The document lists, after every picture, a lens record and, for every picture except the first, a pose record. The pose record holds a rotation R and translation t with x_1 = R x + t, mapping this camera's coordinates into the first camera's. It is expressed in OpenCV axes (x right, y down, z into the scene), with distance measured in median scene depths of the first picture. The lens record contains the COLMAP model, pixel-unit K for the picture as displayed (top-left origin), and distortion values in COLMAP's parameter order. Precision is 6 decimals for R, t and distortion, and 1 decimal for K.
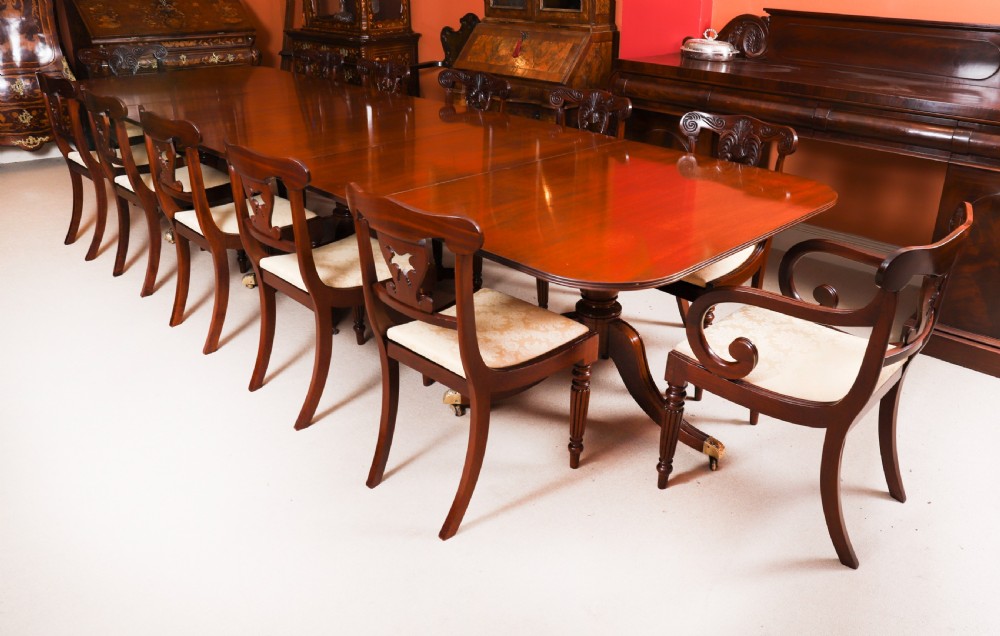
lens RADIAL K [[797.3, 0, 529.9], [0, 797.3, 270.6], [0, 0, 1]] dist [-0.092340, 0.089589]
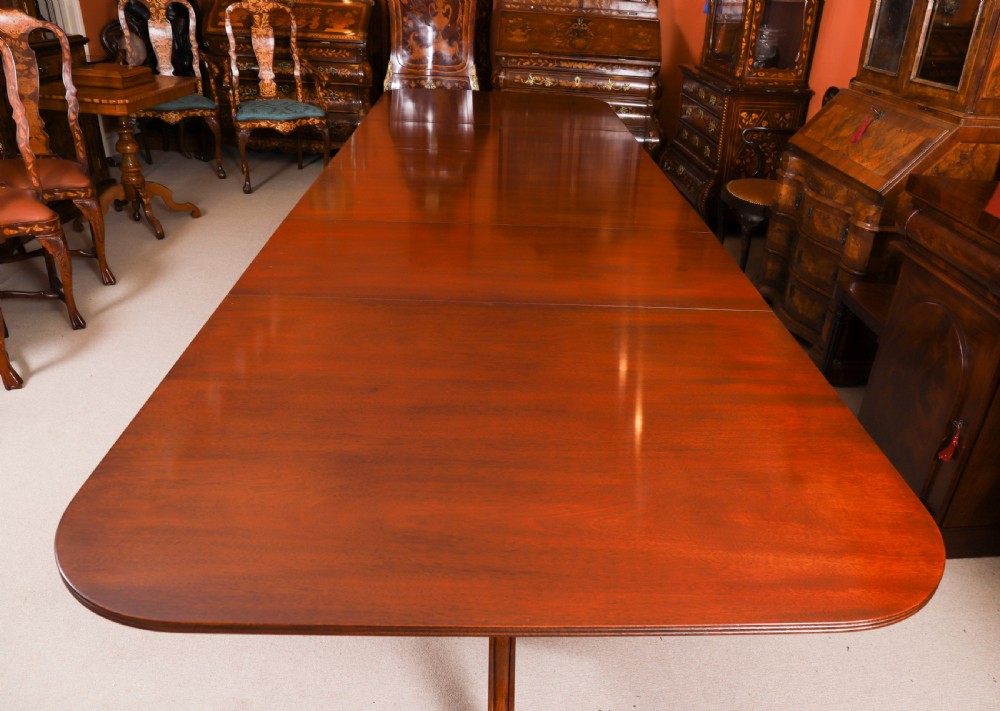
lens RADIAL K [[758.4, 0, 536.1], [0, 758.4, 358.1], [0, 0, 1]] dist [-0.109711, 0.087503]
pose [[0.727791, 0.342621, -0.594080, 0.206063], [-0.291449, 0.938663, 0.184305, -0.111063], [0.620788, 0.039009, 0.783007, 0.271377]]
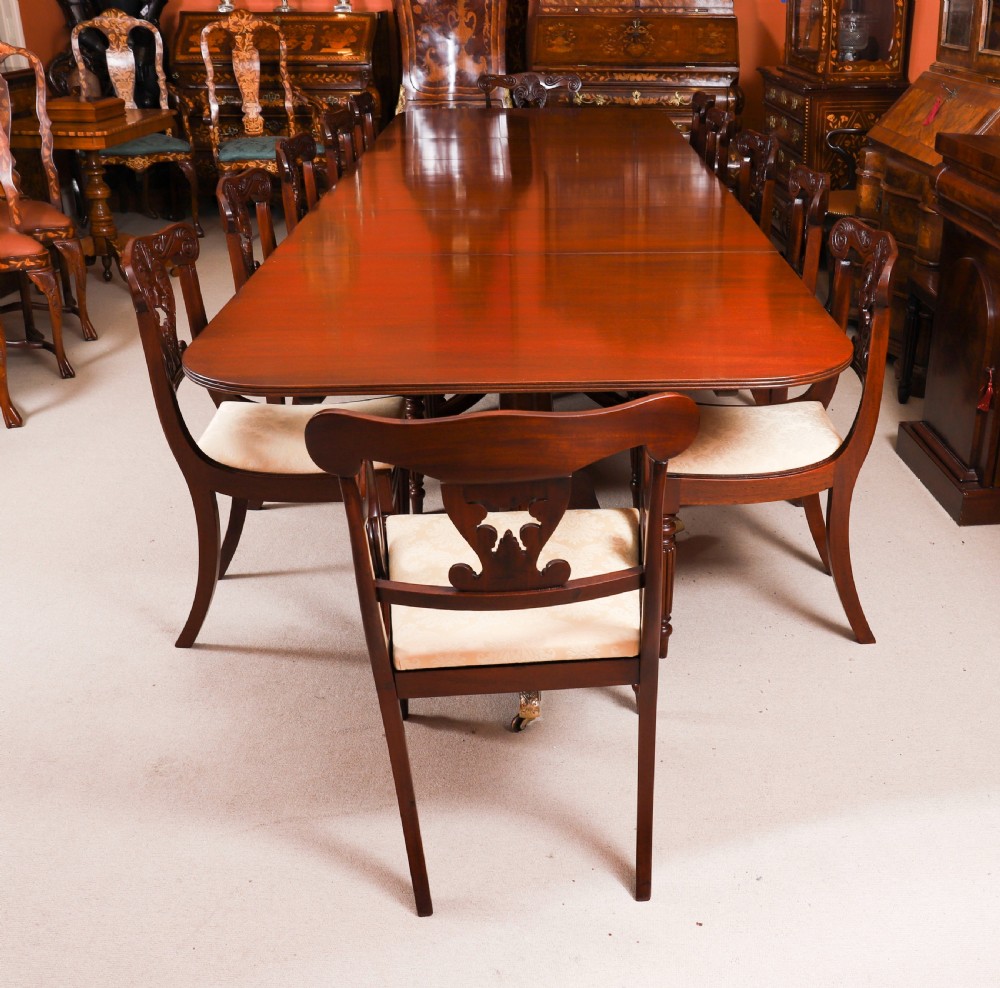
lens RADIAL K [[1168.7, 0, 611.8], [0, 1168.7, 491.7], [0, 0, 1]] dist [-0.104621, 0.083363]
pose [[0.729517, 0.272846, -0.627184, 0.397278], [-0.243245, 0.960534, 0.134931, -0.044864], [0.639247, 0.054126, 0.767094, 0.131760]]
